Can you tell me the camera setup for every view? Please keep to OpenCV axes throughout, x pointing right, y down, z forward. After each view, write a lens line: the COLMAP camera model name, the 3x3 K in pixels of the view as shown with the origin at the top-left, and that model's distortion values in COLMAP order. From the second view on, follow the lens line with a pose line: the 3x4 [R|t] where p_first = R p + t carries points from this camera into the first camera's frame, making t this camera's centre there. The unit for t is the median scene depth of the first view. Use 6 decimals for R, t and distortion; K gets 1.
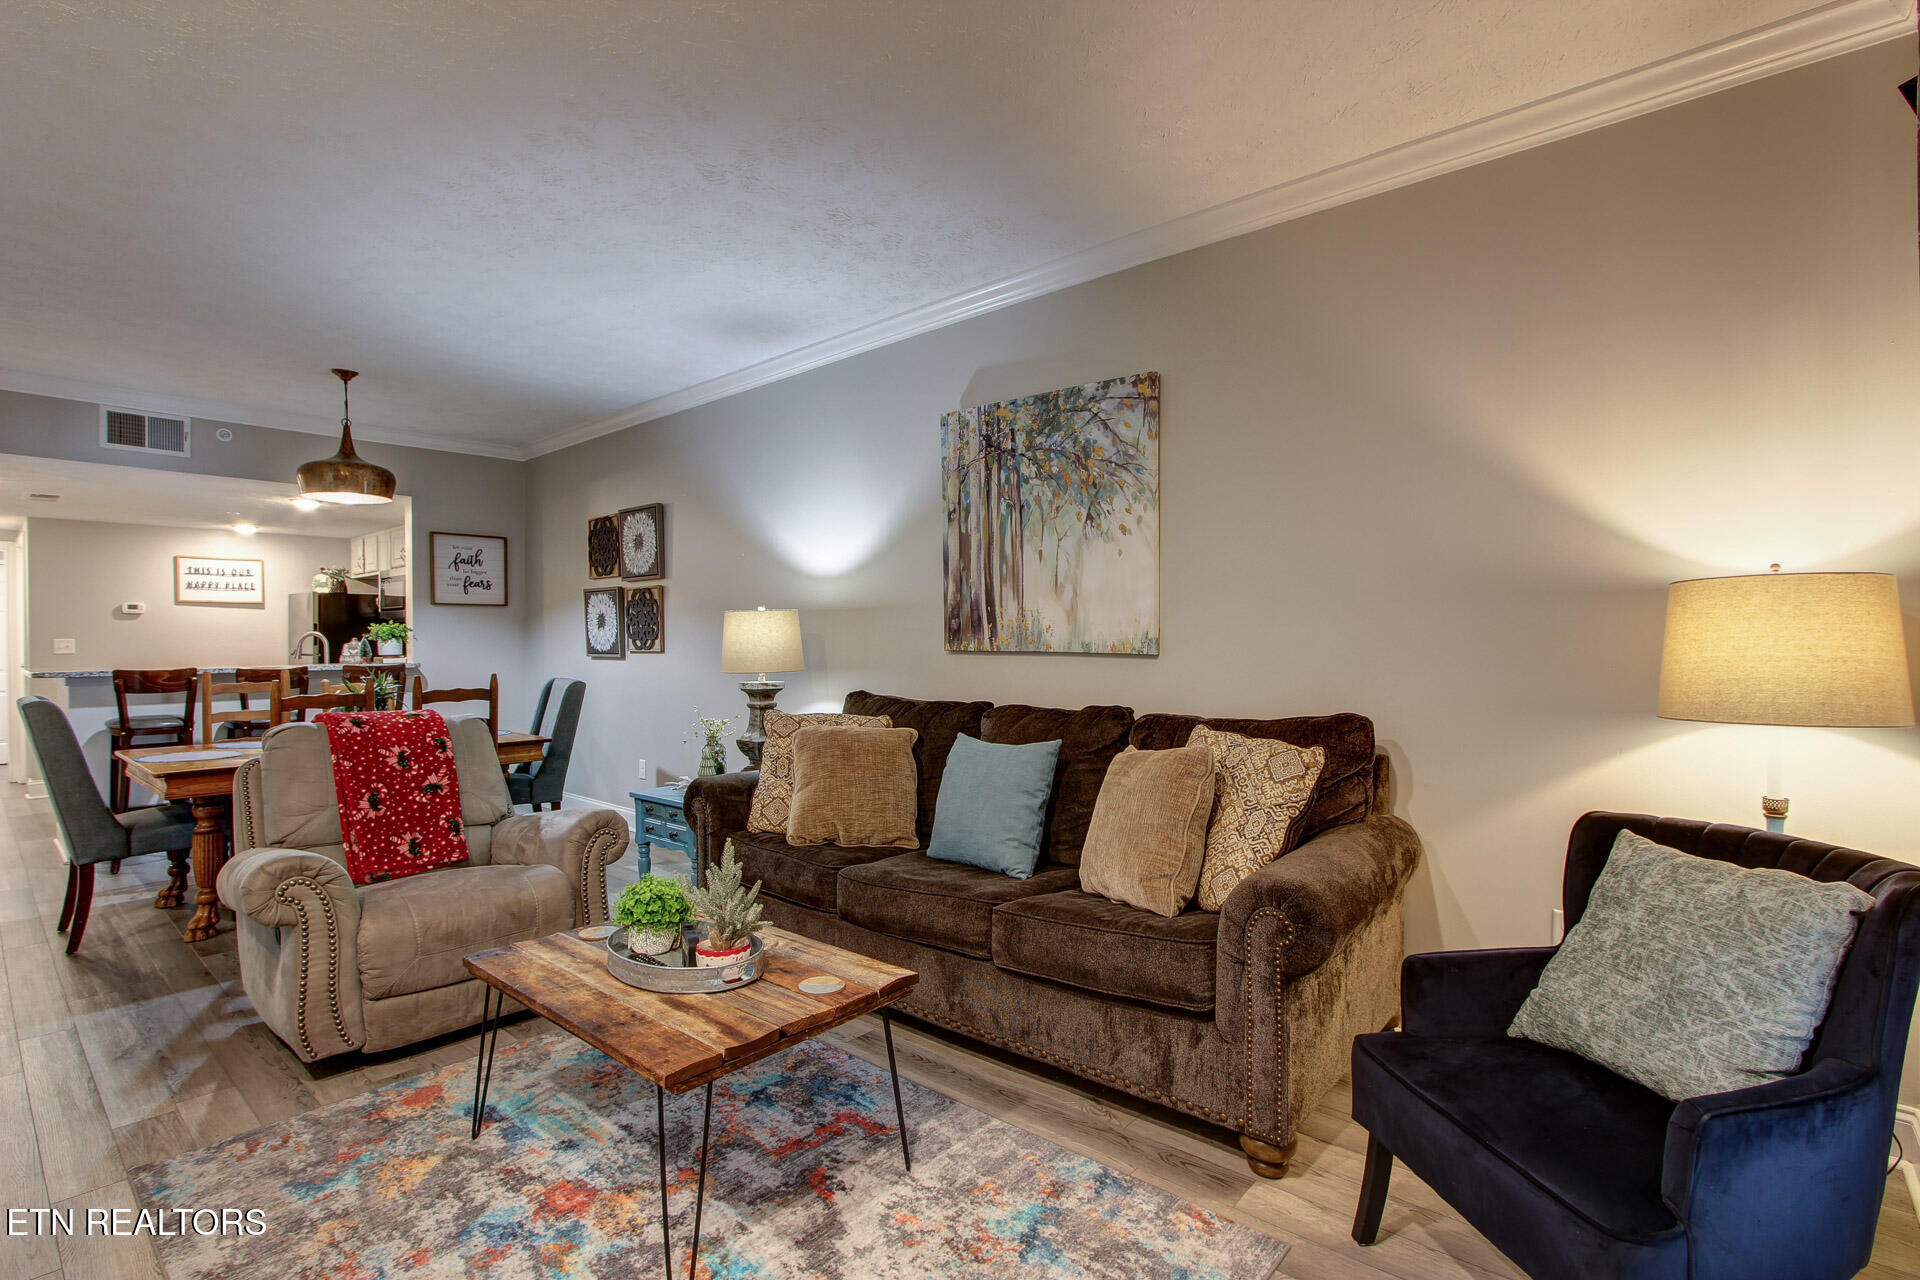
lens RADIAL K [[900.8, 0, 960.0], [0, 900.8, 640.0], [0, 0, 1]] dist [-0.017728, 0.000394]
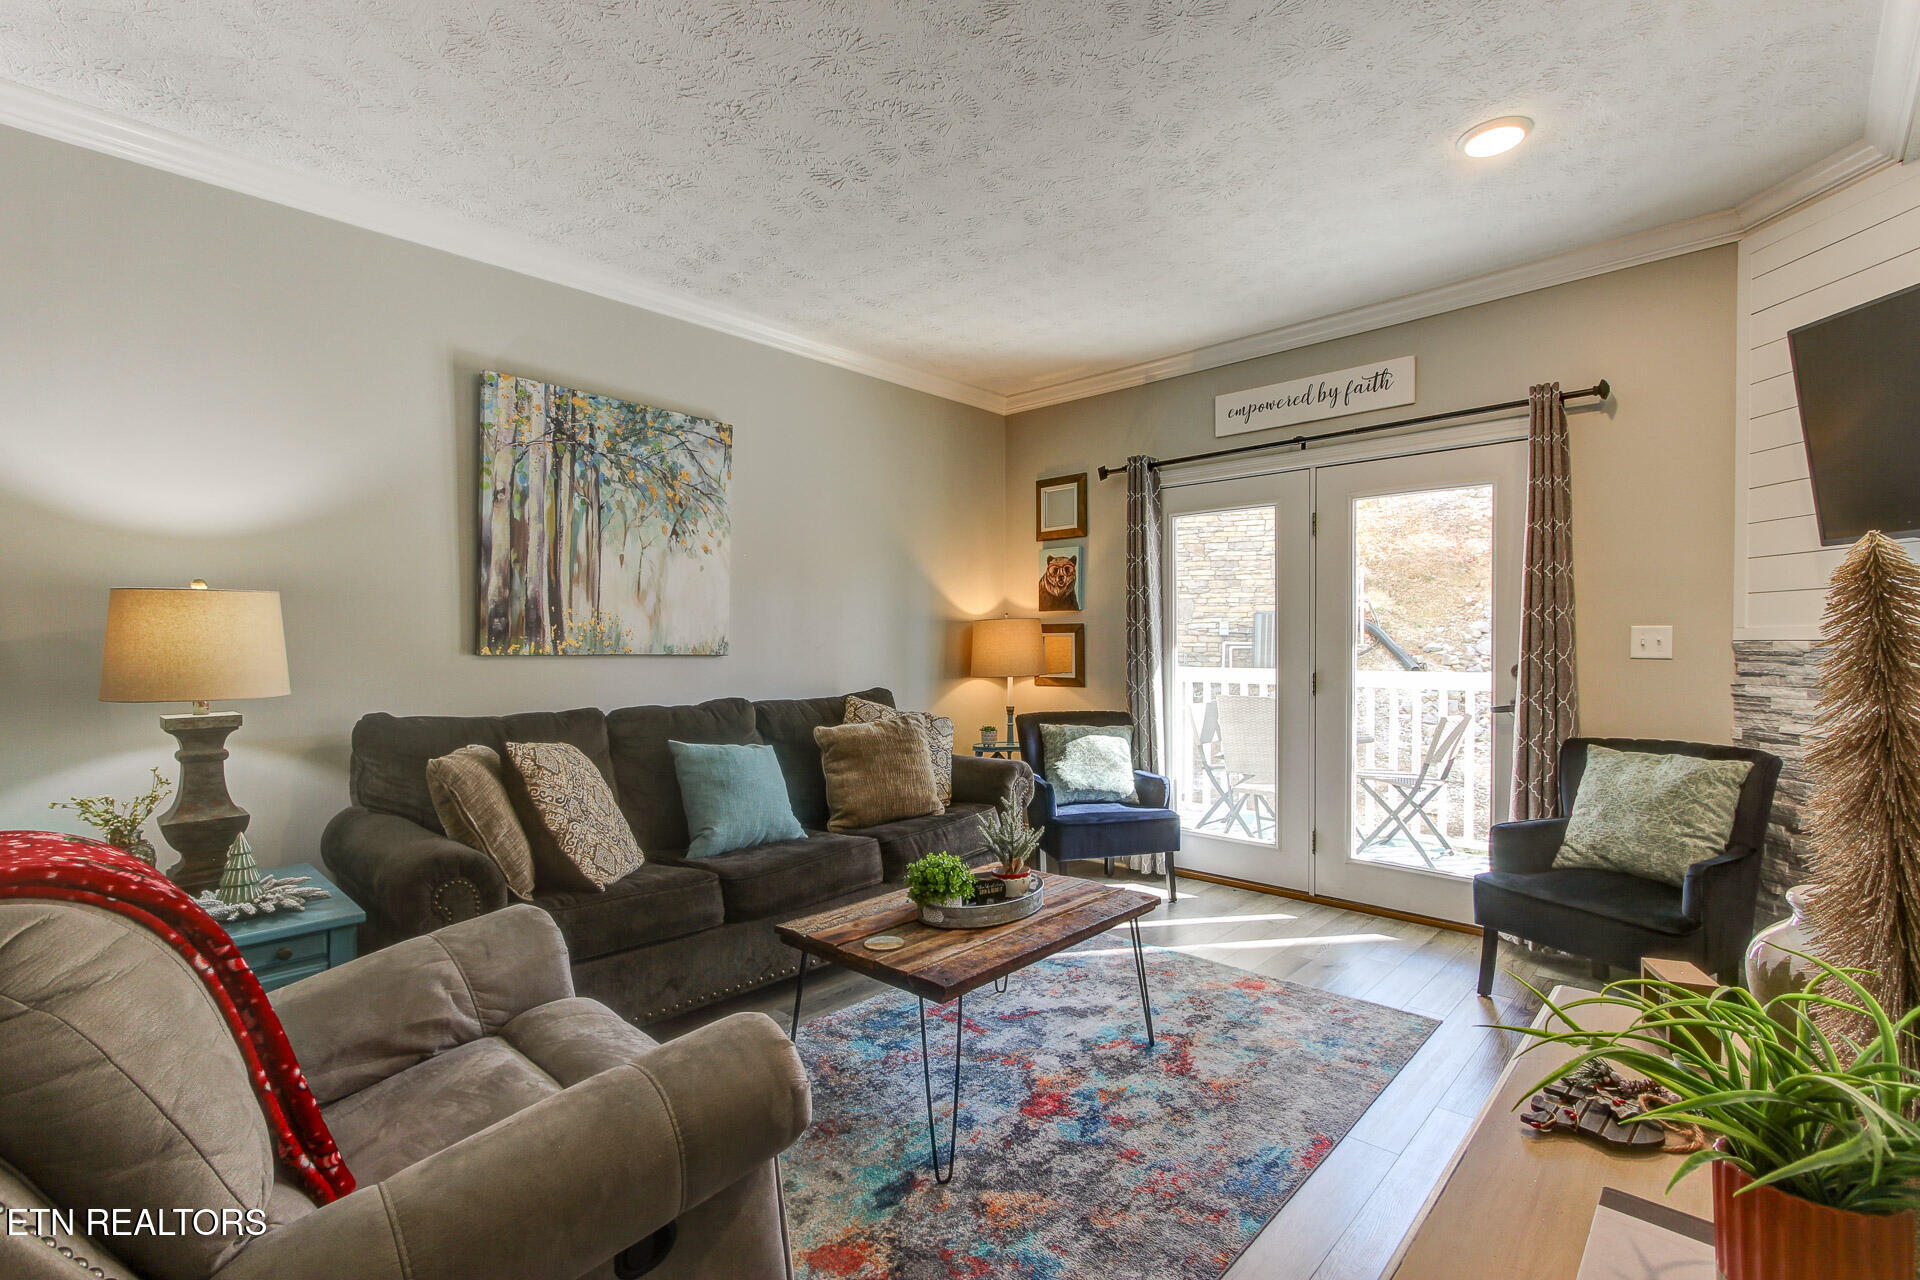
lens RADIAL K [[870.7, 0, 964.2], [0, 870.7, 649.0], [0, 0, 1]] dist [0.001771, 0.001155]
pose [[0.040995, -0.002709, 0.999156, -0.878266], [0.001655, 0.999995, 0.002643, 0.004623], [-0.999158, 0.001545, 0.040999, 0.575763]]
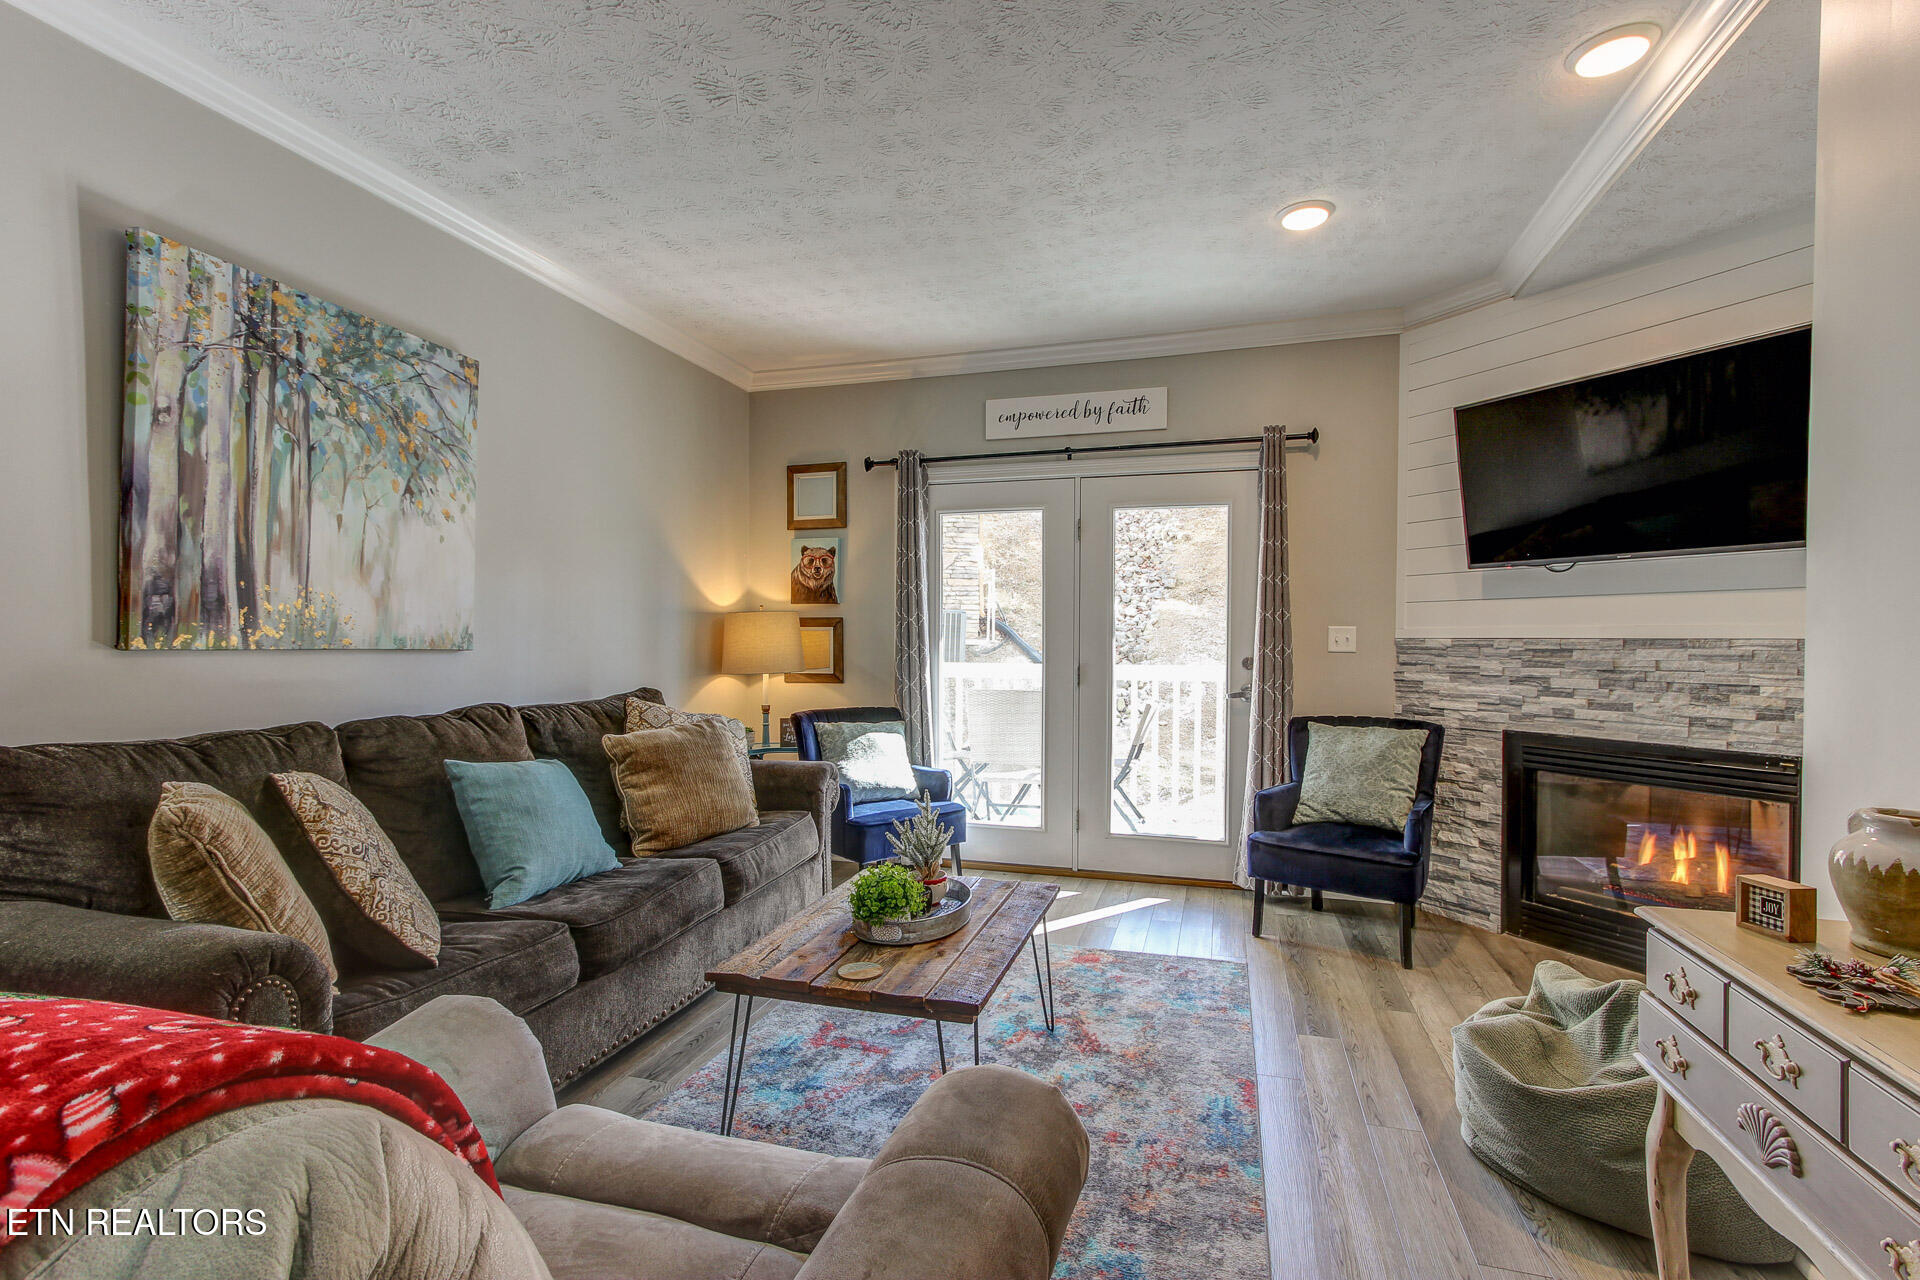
lens RADIAL K [[877.8, 0, 961.1], [0, 877.8, 649.3], [0, 0, 1]] dist [-0.002818, 0.004728]
pose [[-0.405124, -0.007461, 0.914231, -0.796887], [-0.001945, 0.999971, 0.007299, 0.006744], [-0.914260, 0.001179, -0.405127, 0.824022]]
